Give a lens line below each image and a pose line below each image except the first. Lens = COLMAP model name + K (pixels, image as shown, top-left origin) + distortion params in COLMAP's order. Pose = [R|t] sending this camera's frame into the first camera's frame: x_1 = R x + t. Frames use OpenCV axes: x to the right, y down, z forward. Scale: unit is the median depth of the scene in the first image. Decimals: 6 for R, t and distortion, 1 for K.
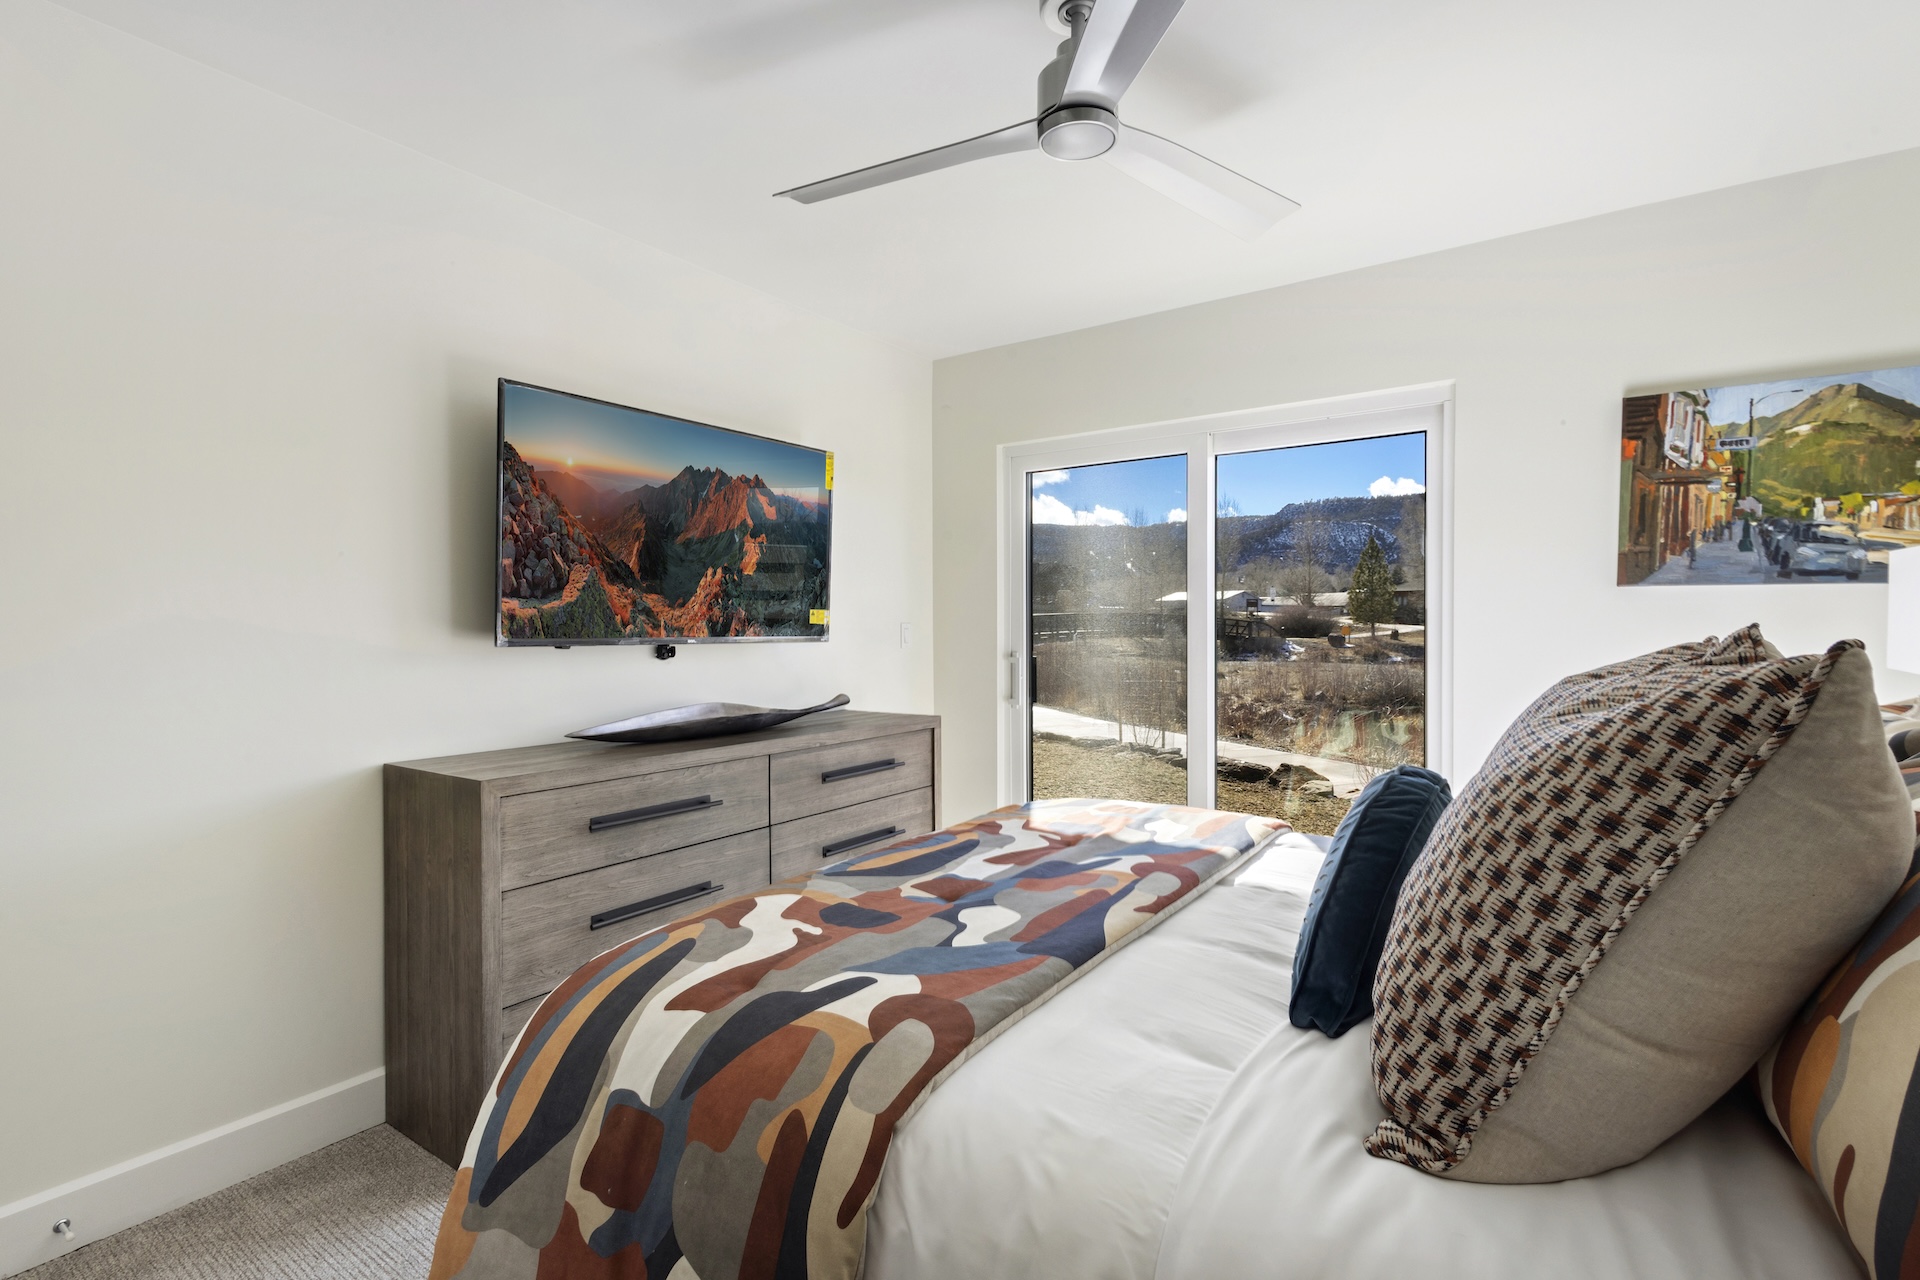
lens RADIAL K [[888.7, 0, 967.5], [0, 888.7, 635.2], [0, 0, 1]] dist [0.008342, 0.000690]
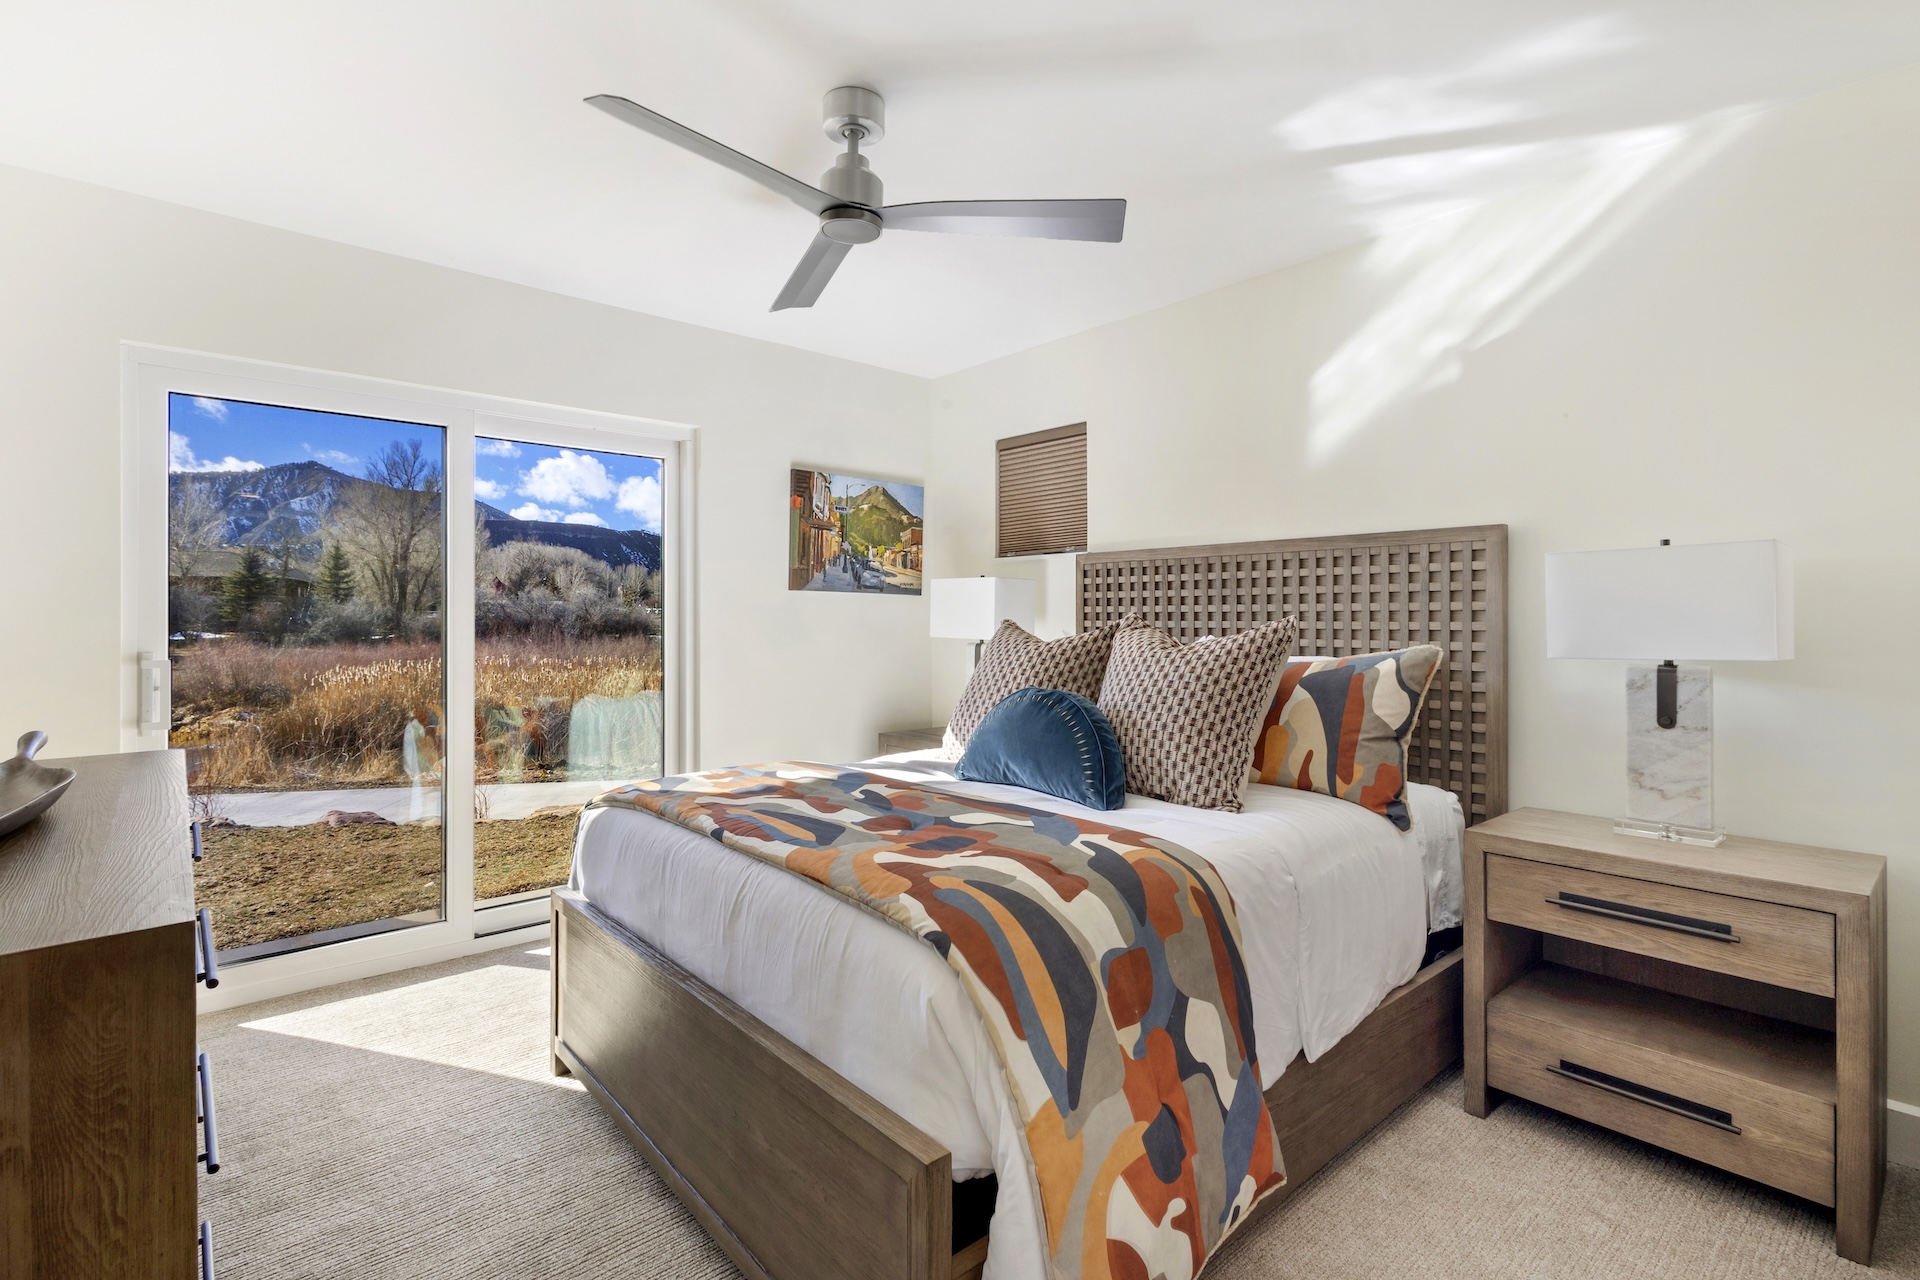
lens RADIAL K [[888.7, 0, 959.0], [0, 888.7, 631.9], [0, 0, 1]] dist [0.008342, 0.000690]
pose [[0.243052, -0.013093, 0.969925, -0.729832], [0.013022, 0.999863, 0.010234, 0.004671], [-0.969926, 0.010143, 0.243190, 0.373534]]
